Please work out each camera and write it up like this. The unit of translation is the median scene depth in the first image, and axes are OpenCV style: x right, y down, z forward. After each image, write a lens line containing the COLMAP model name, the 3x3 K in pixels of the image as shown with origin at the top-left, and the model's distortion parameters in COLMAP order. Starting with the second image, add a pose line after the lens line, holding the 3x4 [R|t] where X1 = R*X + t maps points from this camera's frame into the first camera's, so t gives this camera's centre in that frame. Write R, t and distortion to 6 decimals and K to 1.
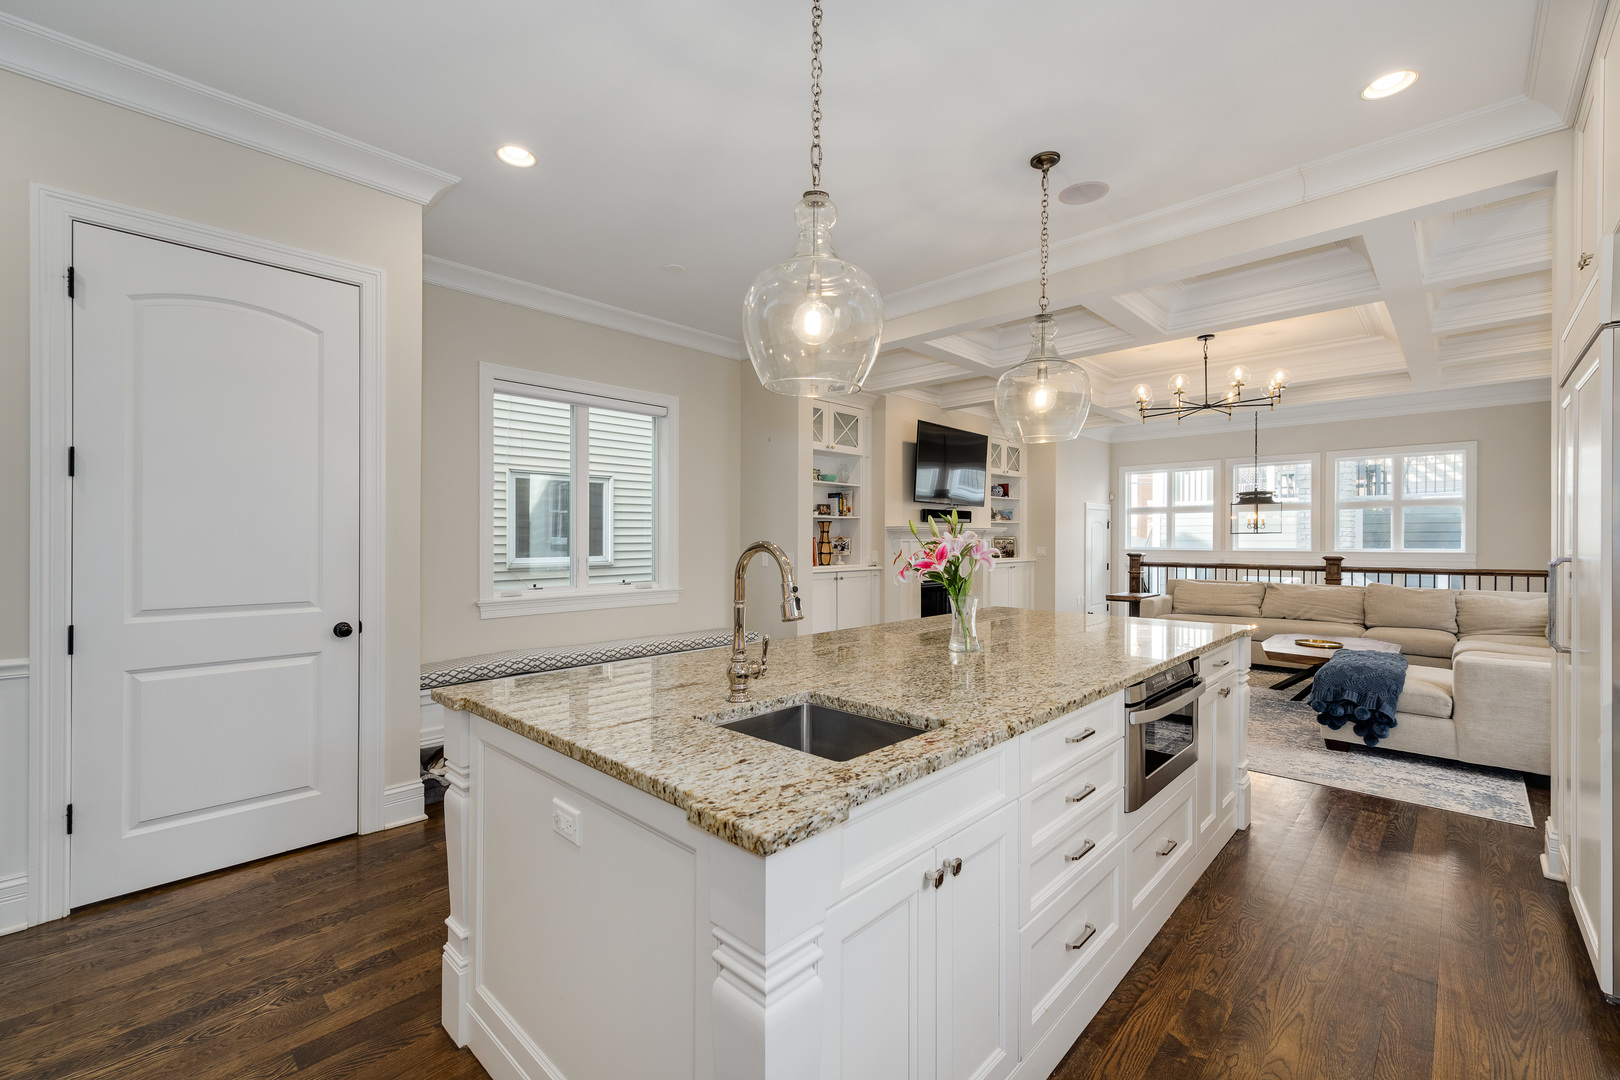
lens RADIAL K [[678.8, 0, 806.7], [0, 678.8, 539.1], [0, 0, 1]] dist [0.002827, 0.000012]
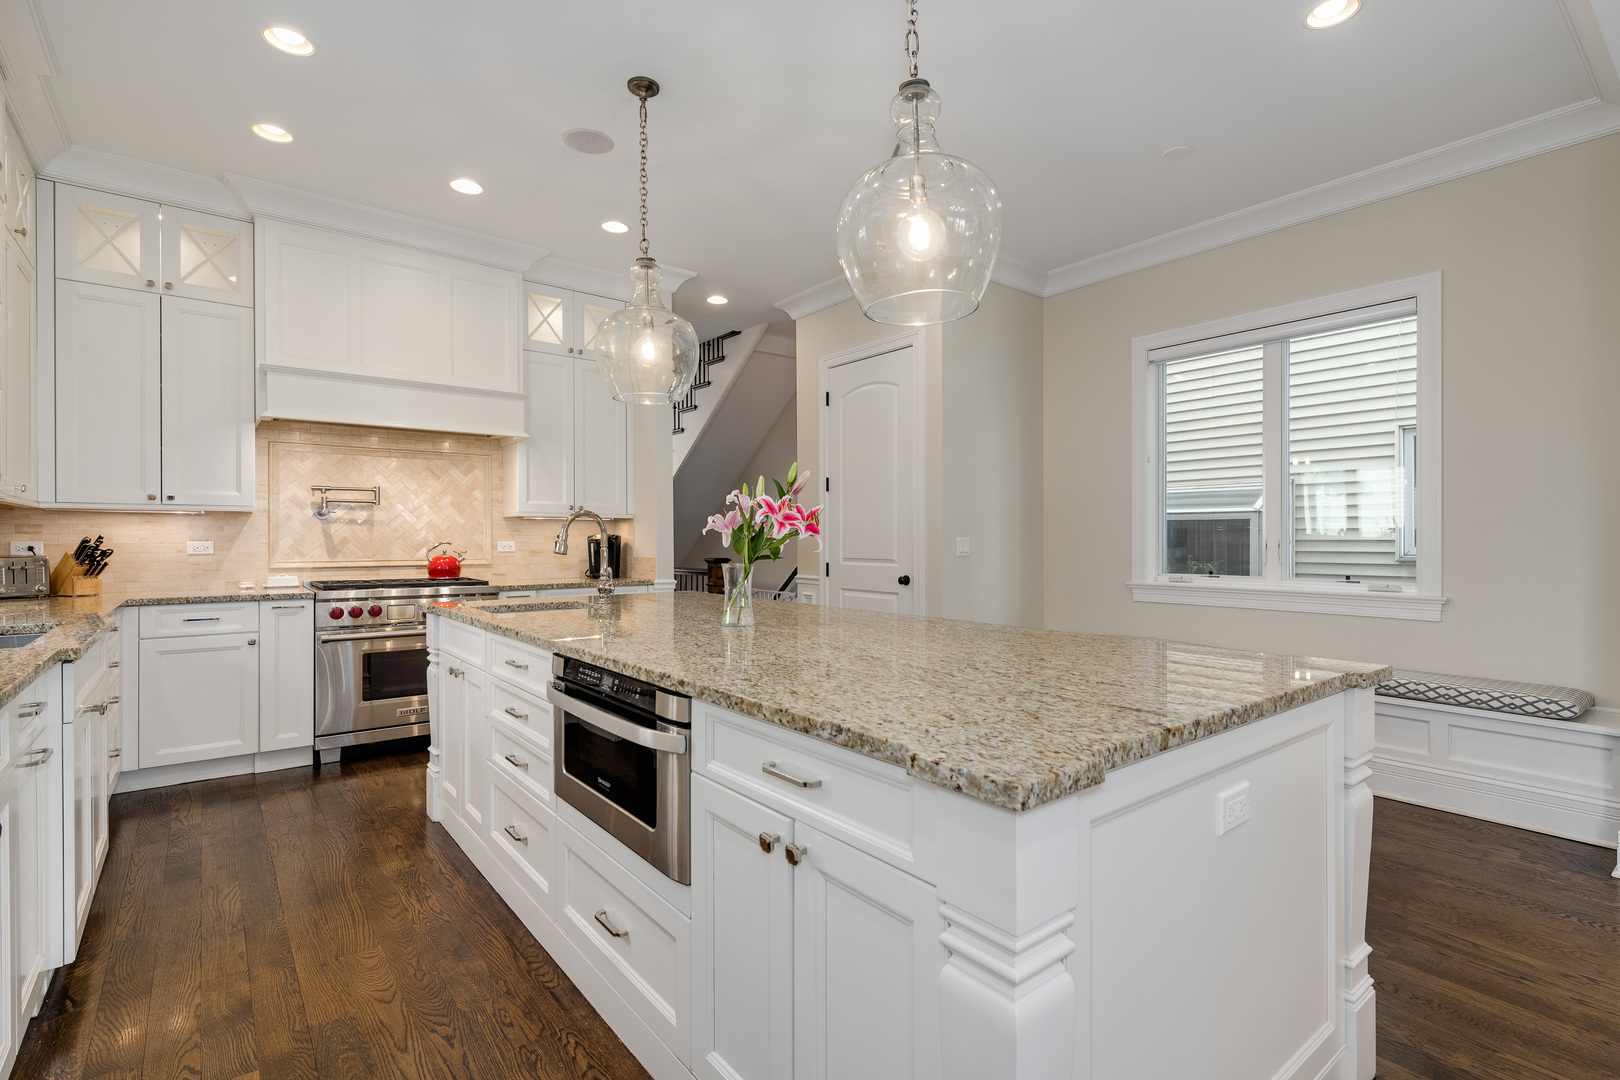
lens RADIAL K [[765.3, 0, 817.9], [0, 765.3, 539.6], [0, 0, 1]] dist [0.000658, 0.000208]
pose [[-0.130188, 0.002034, -0.991487, 1.476150], [0.001060, 0.999998, 0.001913, 0.060029], [0.991489, -0.000802, -0.130190, 1.507753]]
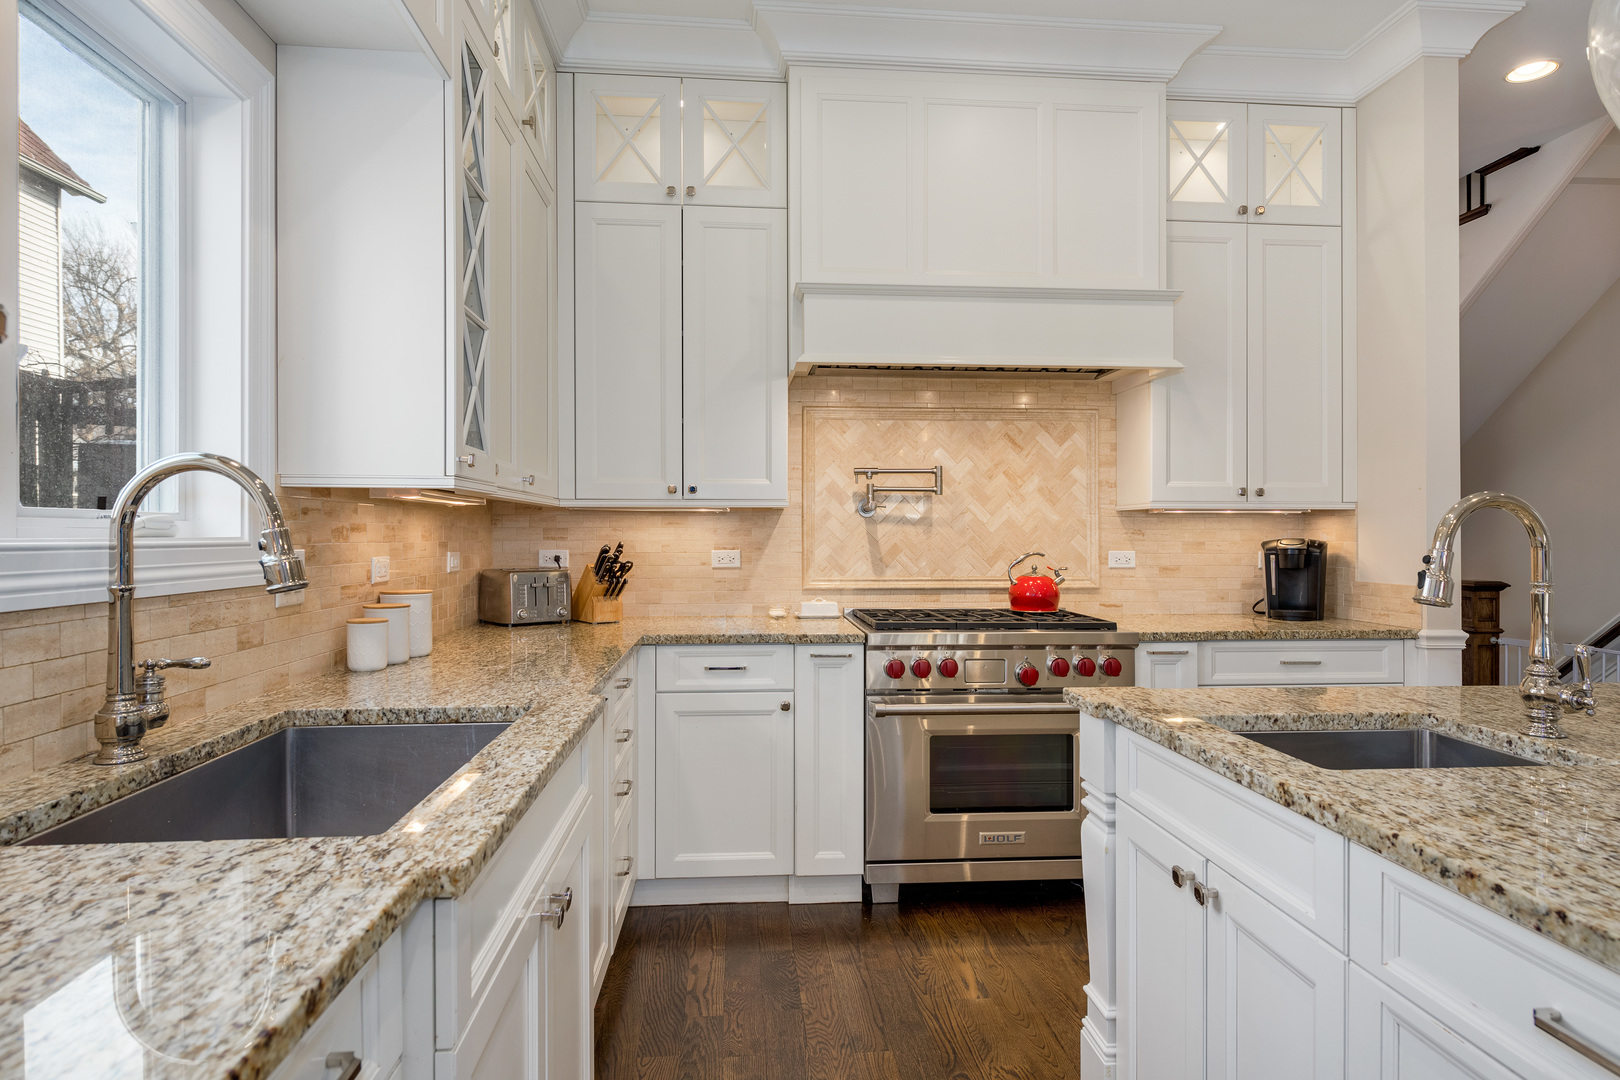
lens RADIAL K [[765.3, 0, 803.6], [0, 765.3, 534.6], [0, 0, 1]] dist [0.000658, 0.000208]
pose [[-0.658383, 0.005416, -0.752664, 0.962337], [0.000472, 0.999977, 0.006783, 0.039045], [0.752683, 0.004111, -0.658370, 0.984003]]
